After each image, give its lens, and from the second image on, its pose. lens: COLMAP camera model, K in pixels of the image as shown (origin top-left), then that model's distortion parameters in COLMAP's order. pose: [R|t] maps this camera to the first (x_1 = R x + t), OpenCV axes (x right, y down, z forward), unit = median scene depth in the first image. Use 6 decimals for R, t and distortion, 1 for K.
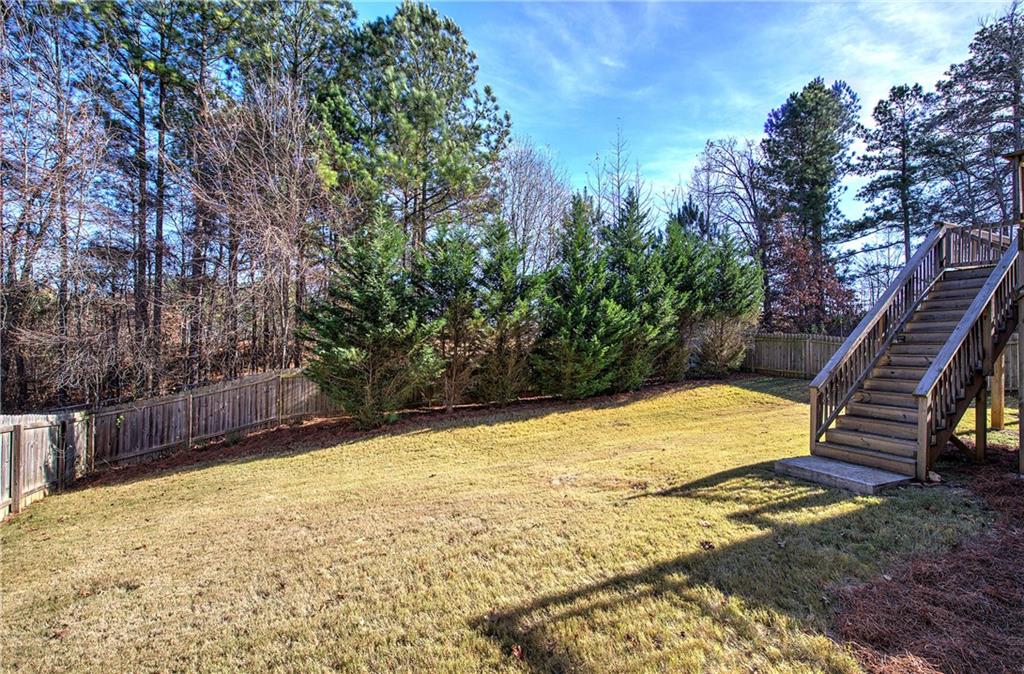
lens RADIAL K [[422.4, 0, 512.0], [0, 422.4, 337.0], [0, 0, 1]] dist [-0.015909, -0.000134]
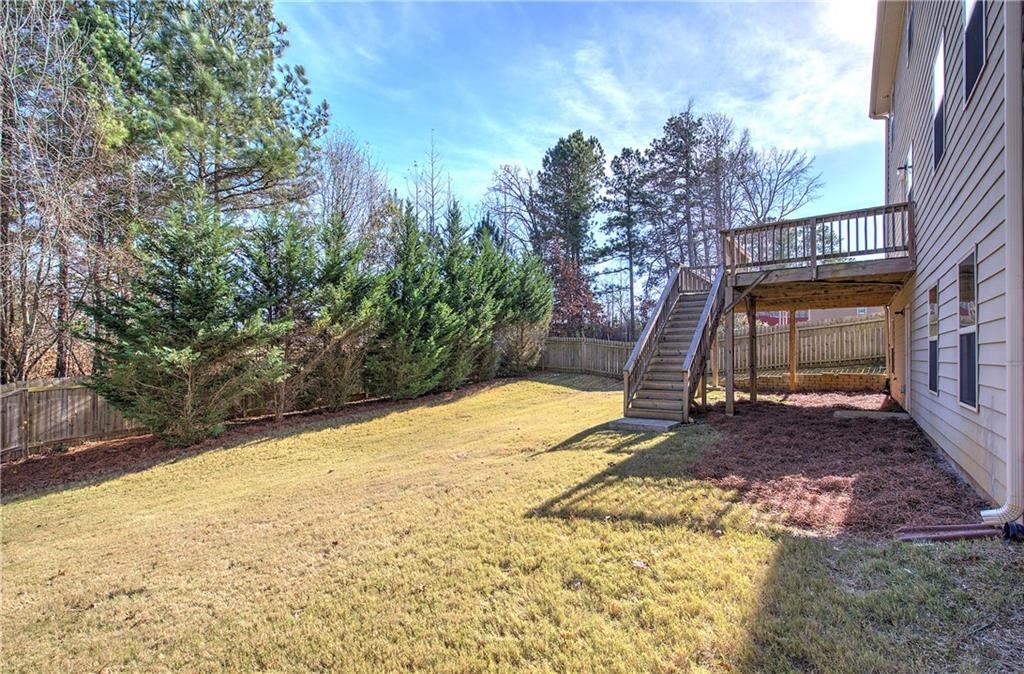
lens RADIAL K [[440.7, 0, 512.0], [0, 440.7, 337.0], [0, 0, 1]] dist [-0.046527, 0.021967]
pose [[0.874469, 0.005873, 0.485046, -0.126644], [0.000684, 0.999911, -0.013341, 0.009017], [-0.485081, 0.011999, 0.874387, -0.048939]]
